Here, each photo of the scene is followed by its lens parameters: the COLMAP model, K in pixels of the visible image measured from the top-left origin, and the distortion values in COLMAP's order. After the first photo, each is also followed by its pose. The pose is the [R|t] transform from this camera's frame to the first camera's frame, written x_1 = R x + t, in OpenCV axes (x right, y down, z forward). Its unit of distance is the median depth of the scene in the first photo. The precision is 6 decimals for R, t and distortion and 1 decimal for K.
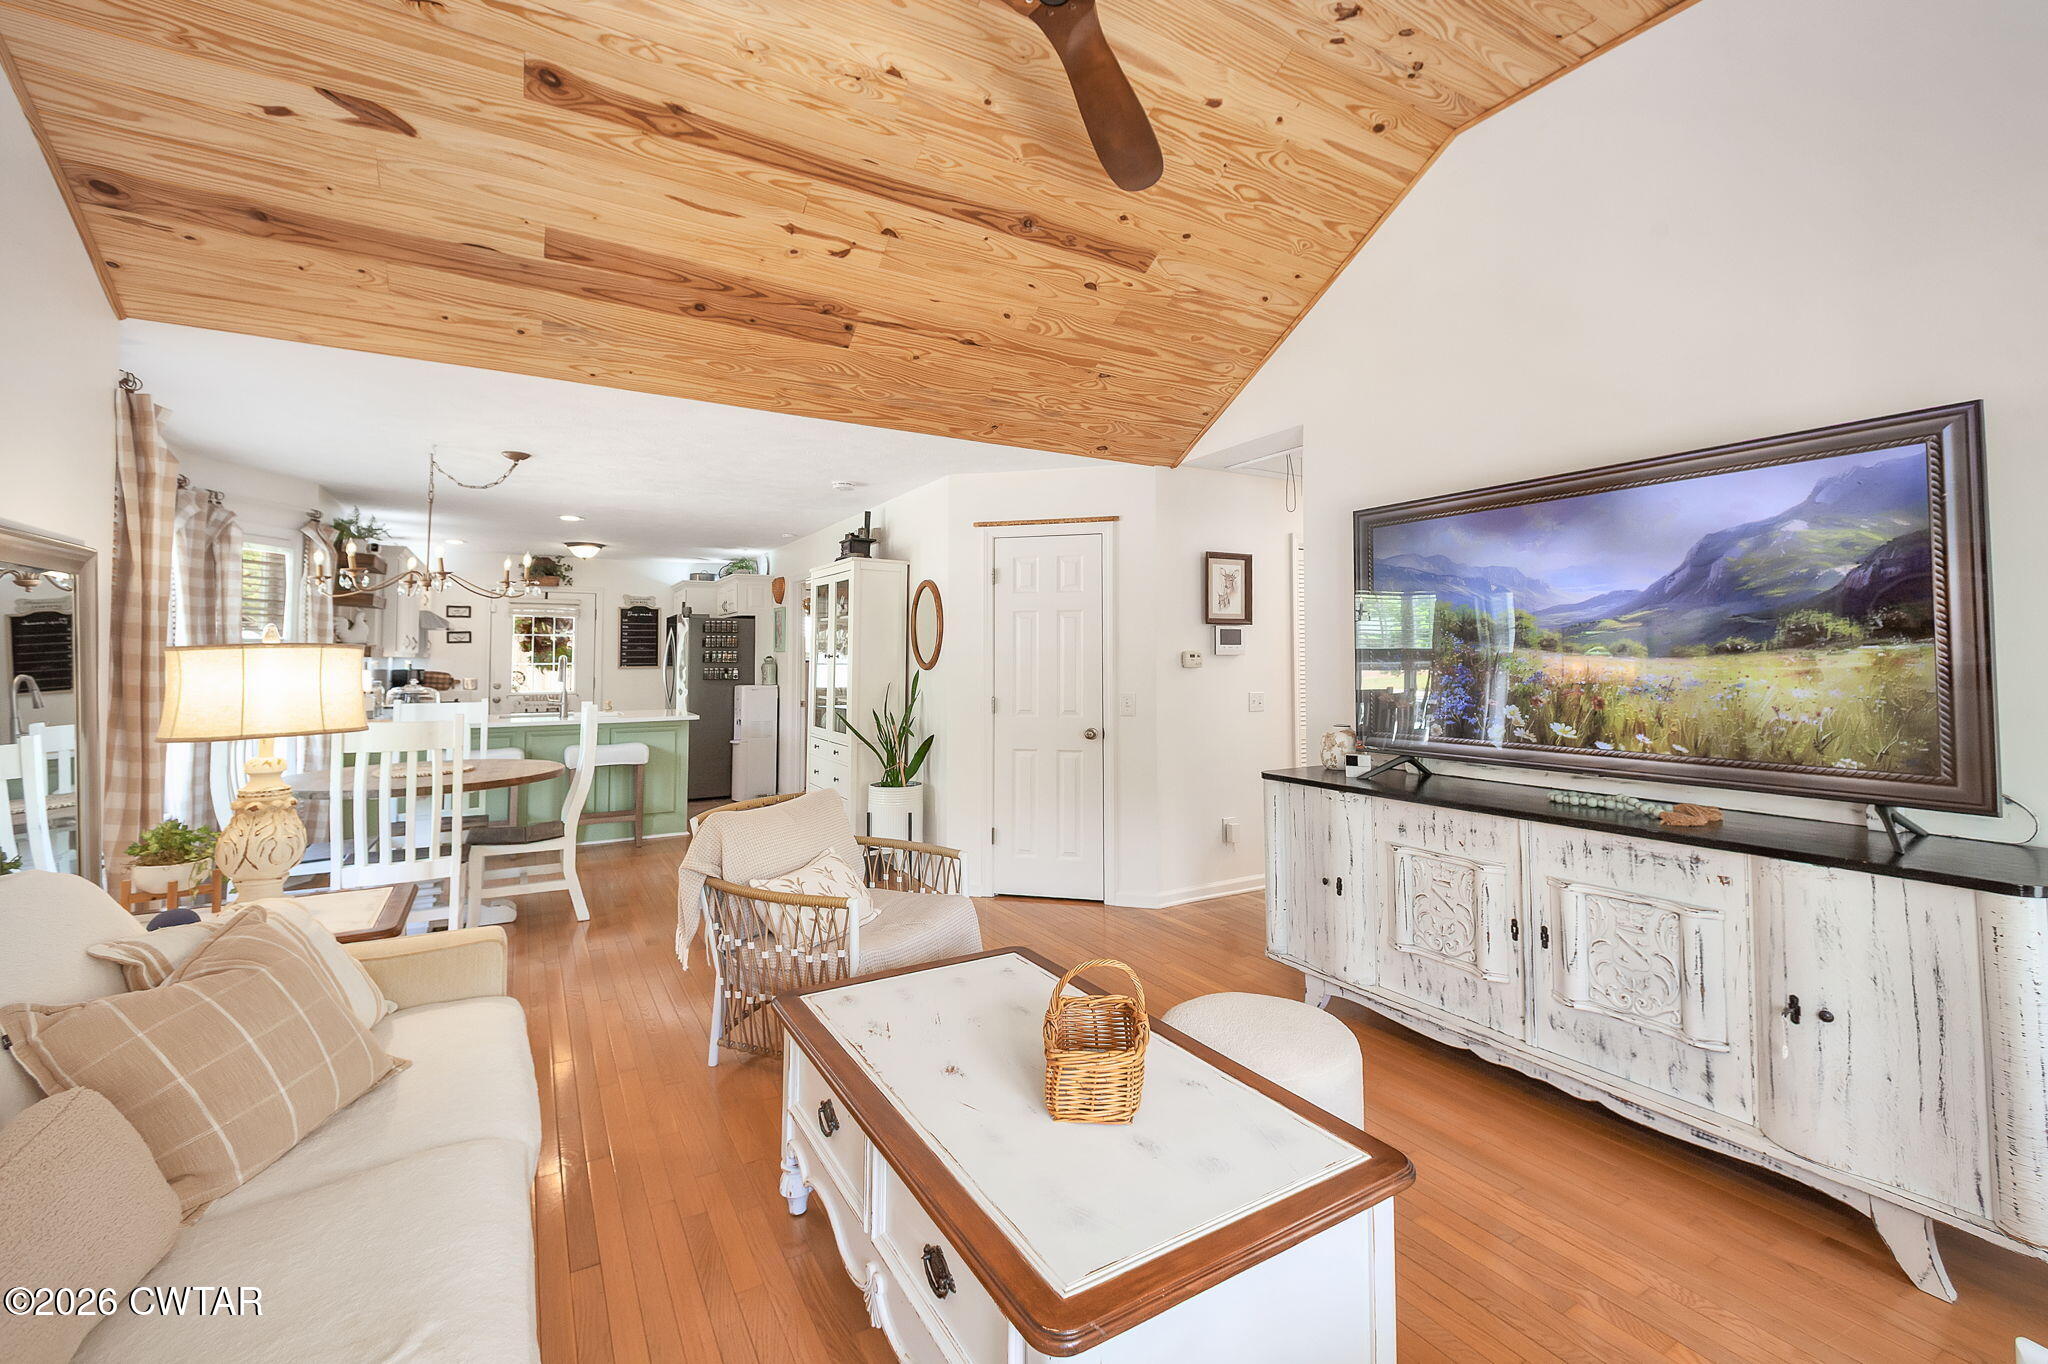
lens RADIAL K [[853.8, 0, 1031.0], [0, 853.8, 658.2], [0, 0, 1]] dist [0.007314, -0.000165]
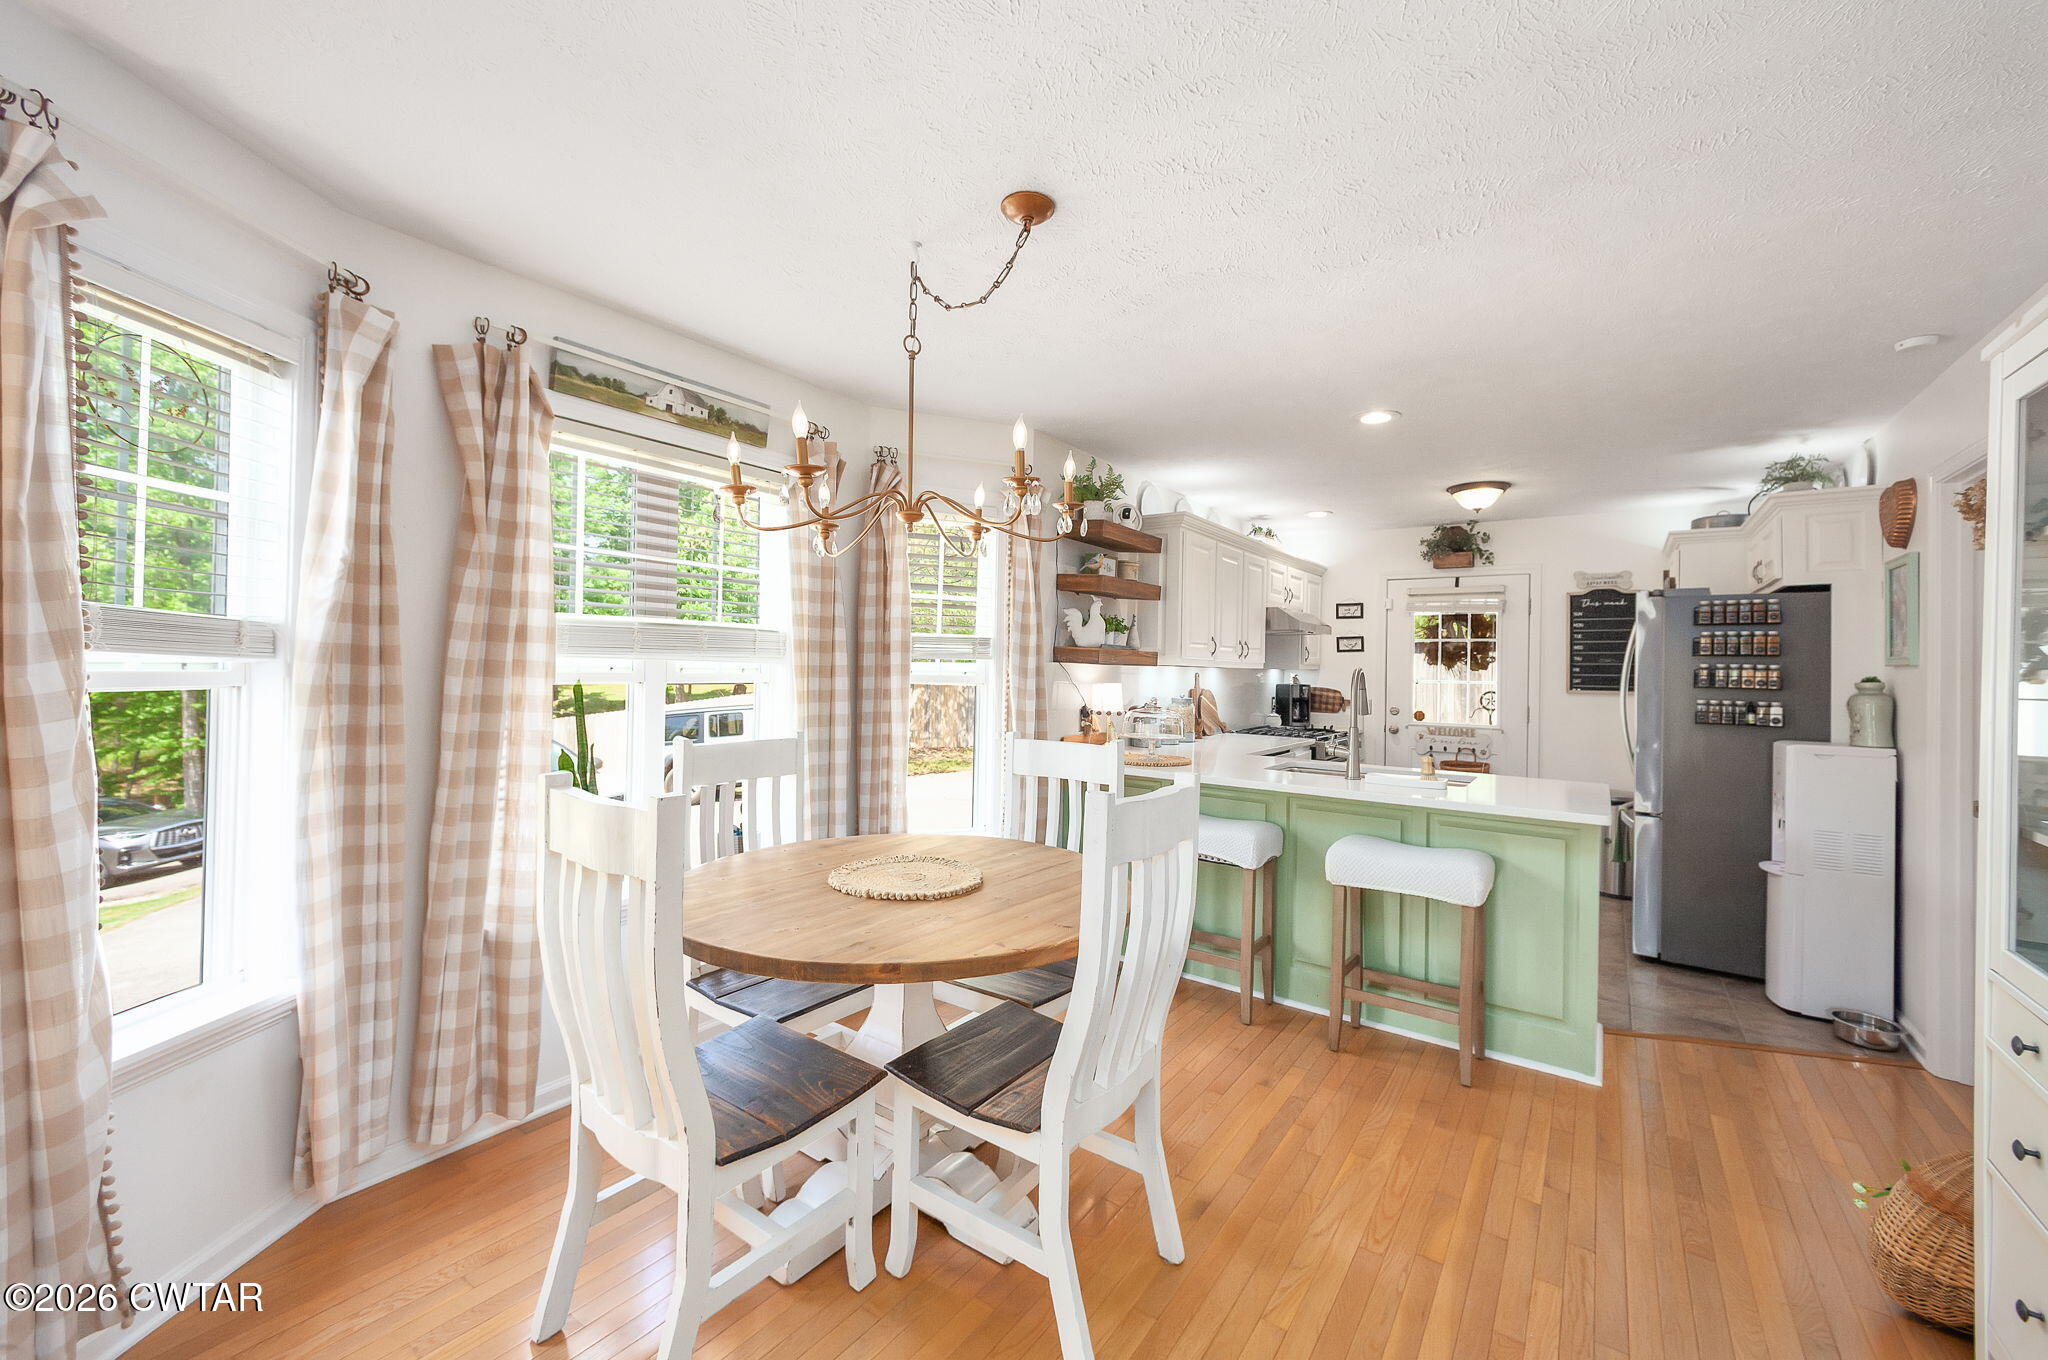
lens RADIAL K [[836.5, 0, 1026.4], [0, 836.5, 660.9], [0, 0, 1]] dist [-0.000799, -0.019470]
pose [[0.417928, 0.003861, -0.908472, -0.204663], [-0.020517, 0.999776, -0.005190, -0.000002], [0.908248, 0.020808, 0.417913, 0.806438]]
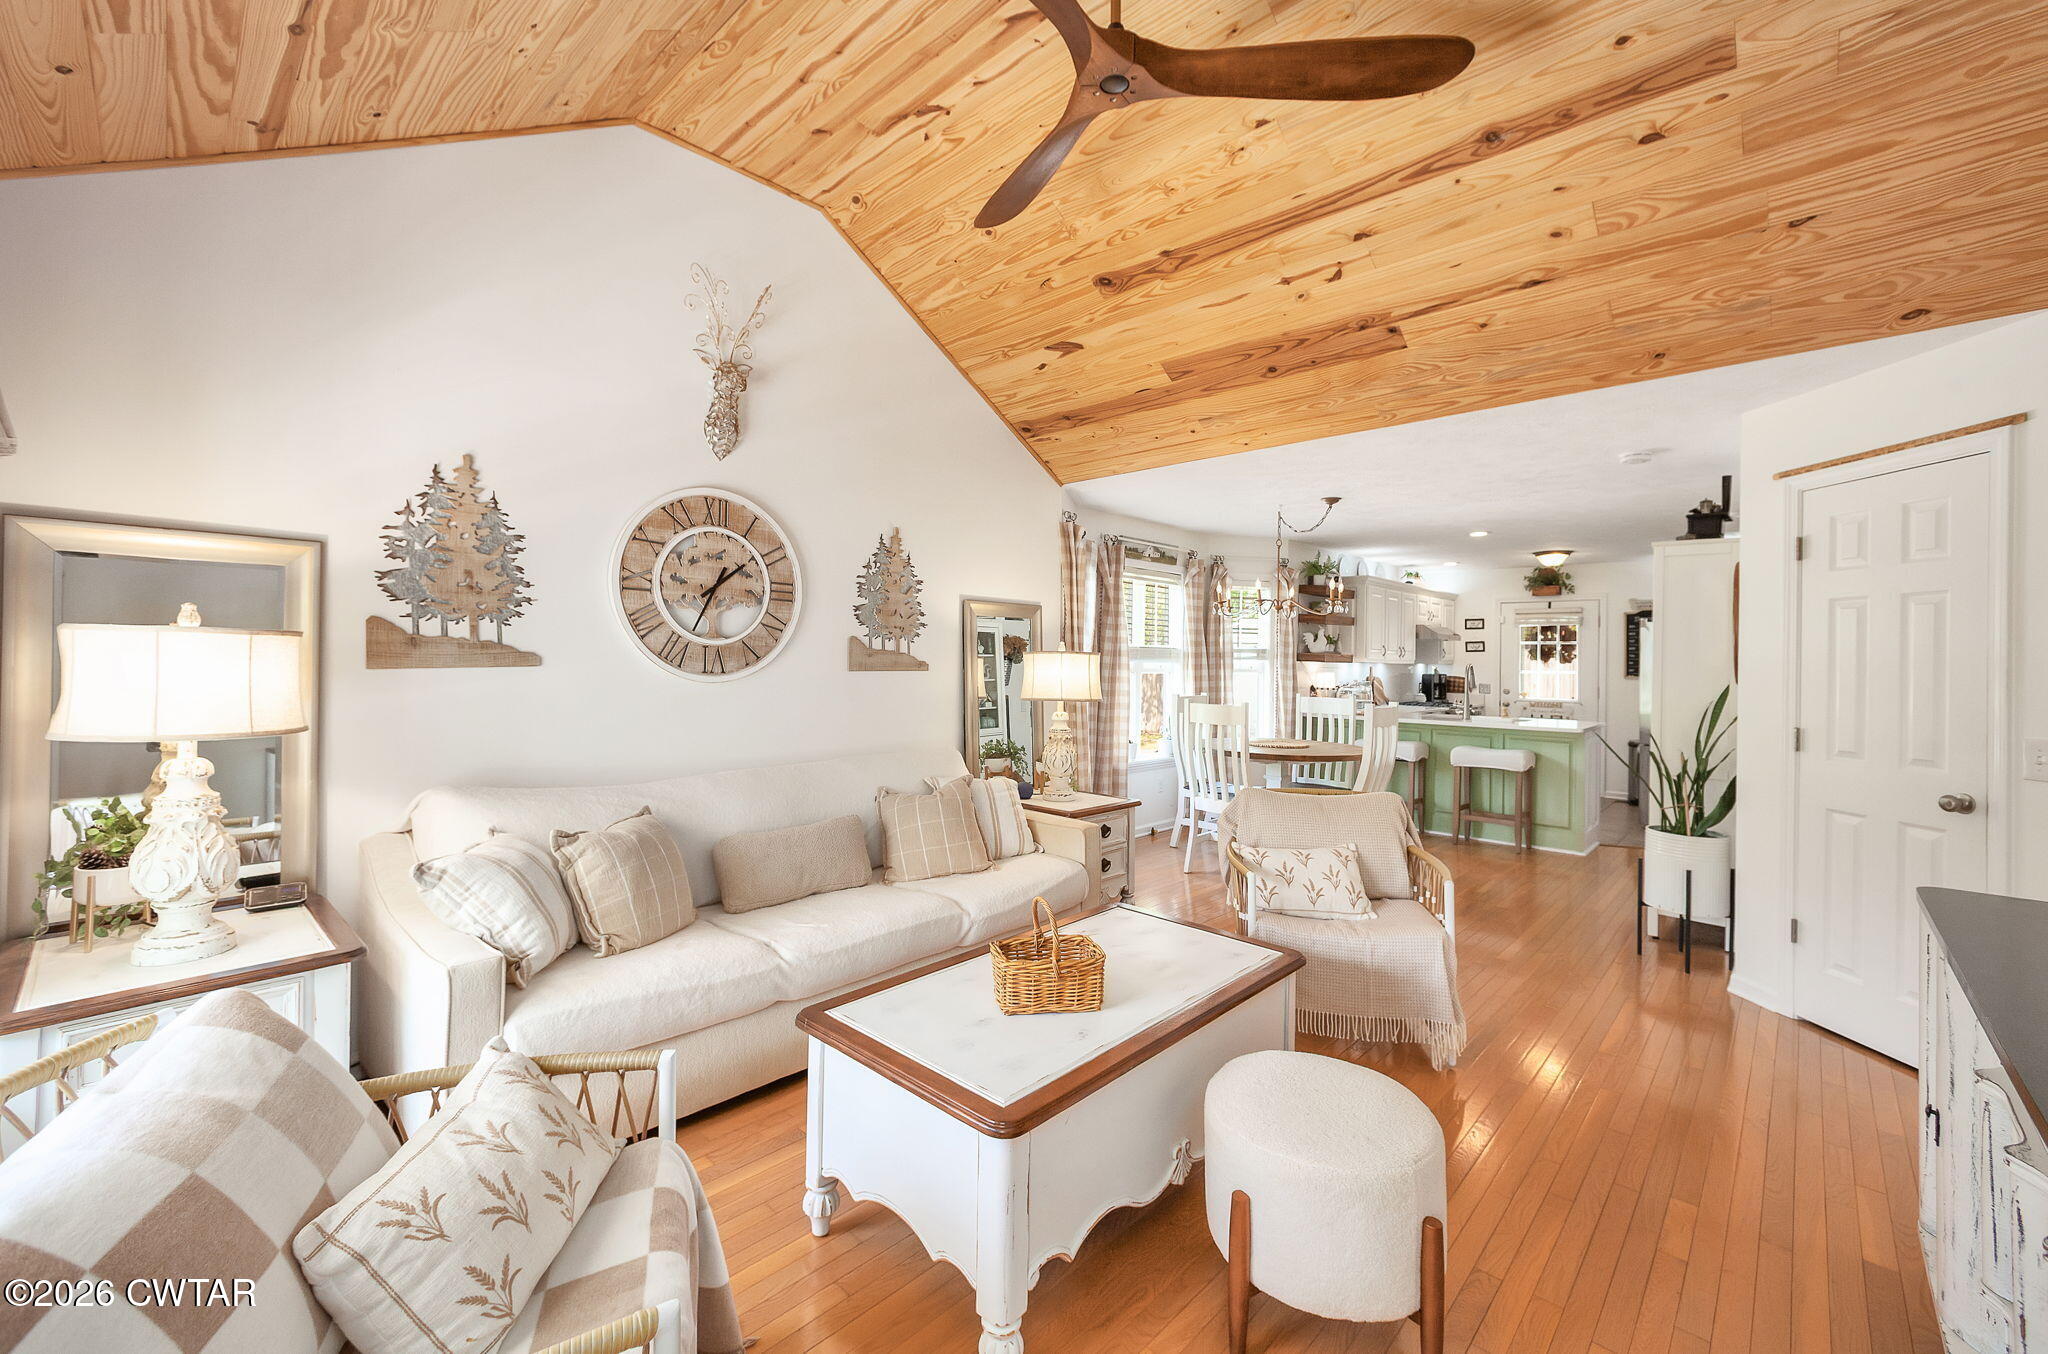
lens RADIAL K [[836.4, 0, 1031.4], [0, 836.4, 667.6], [0, 0, 1]] dist [-0.000511, -0.000191]
pose [[0.285832, 0.011975, -0.958205, 0.427564], [-0.010950, 0.999897, 0.009230, -0.000947], [0.958217, 0.007854, 0.285934, 0.232689]]
